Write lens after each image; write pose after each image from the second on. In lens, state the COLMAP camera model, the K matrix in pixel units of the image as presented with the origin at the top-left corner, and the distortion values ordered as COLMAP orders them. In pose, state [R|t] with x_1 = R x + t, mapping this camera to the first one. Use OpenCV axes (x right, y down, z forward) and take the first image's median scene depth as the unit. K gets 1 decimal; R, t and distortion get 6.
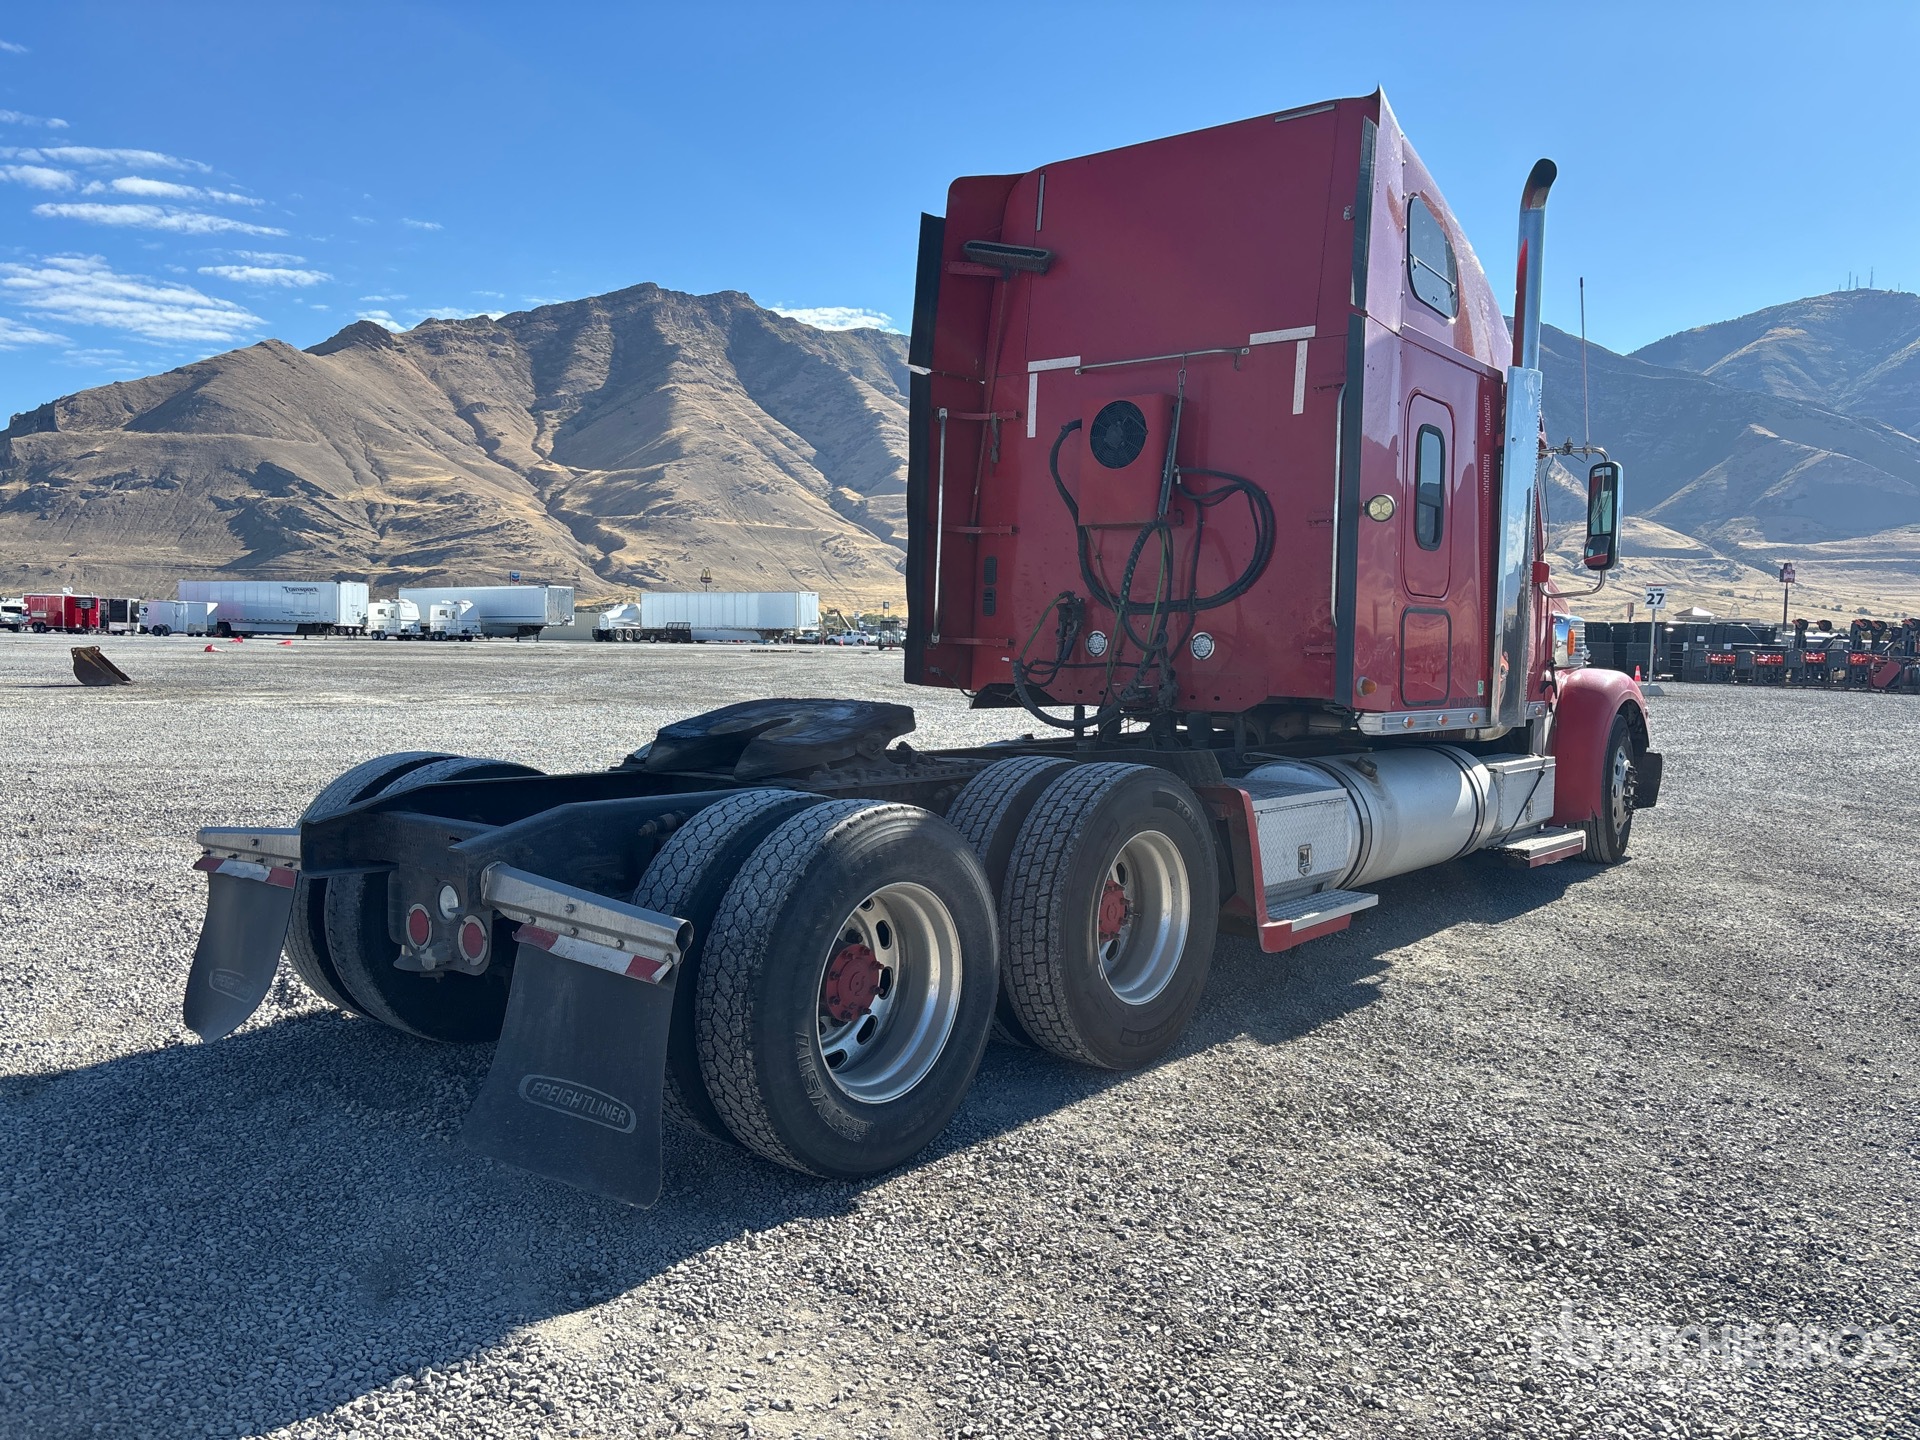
lens RADIAL K [[1449.4, 0, 967.3], [0, 1449.4, 704.0], [0, 0, 1]] dist [0.028595, -0.036889]
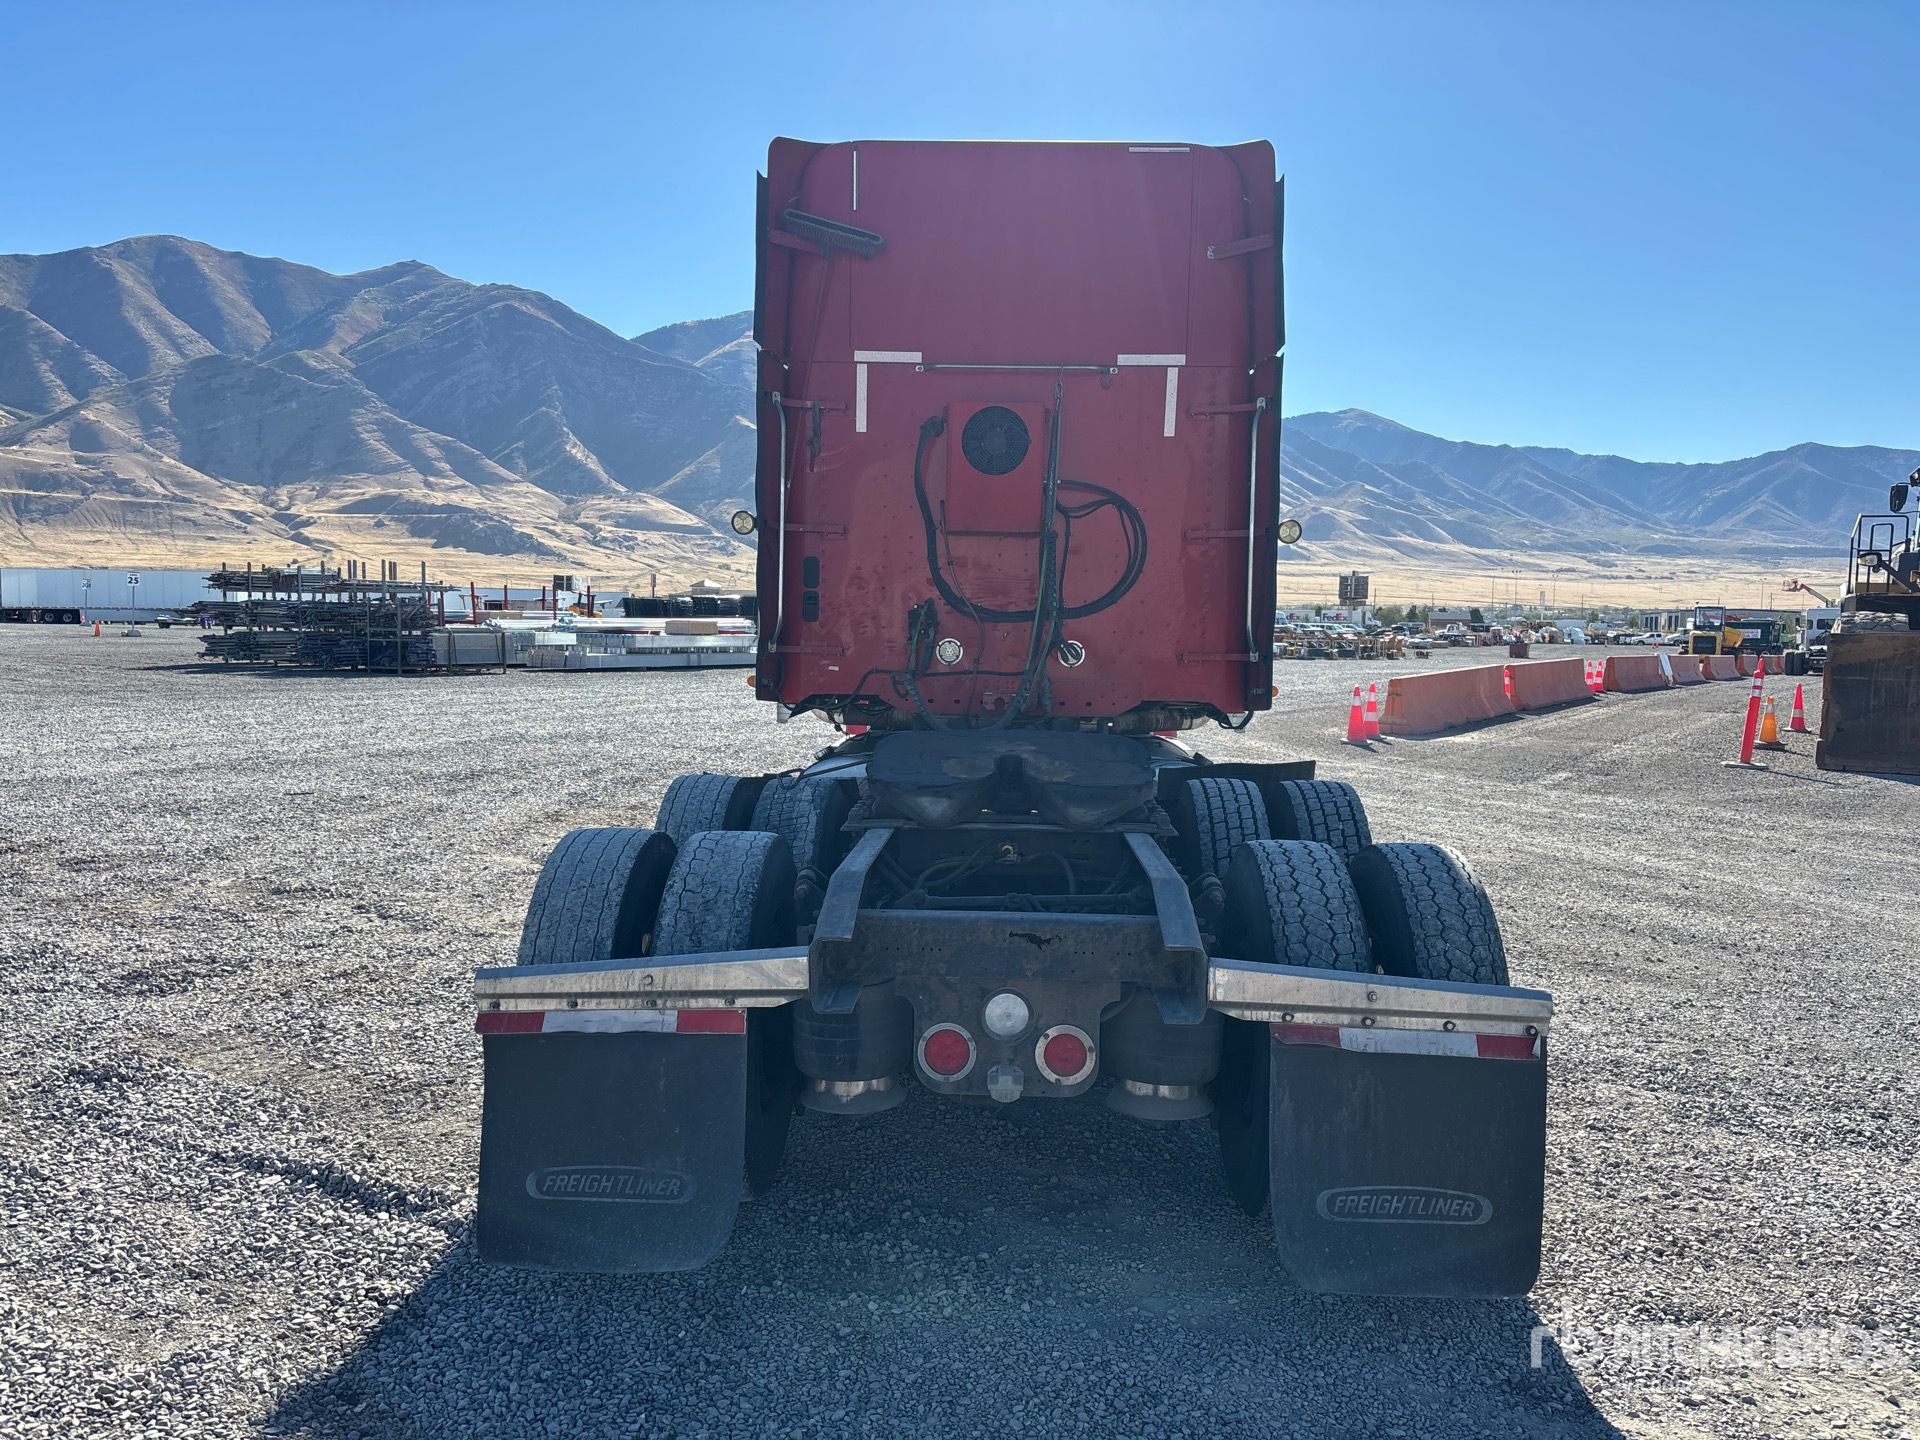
lens RADIAL K [[1448.9, 0, 971.8], [0, 1448.9, 713.8], [0, 0, 1]] dist [0.034285, -0.044093]
pose [[0.802884, -0.041529, 0.594687, -0.531981], [0.024788, 0.999033, 0.036300, -0.038468], [-0.595619, -0.014403, 0.803138, 0.228419]]
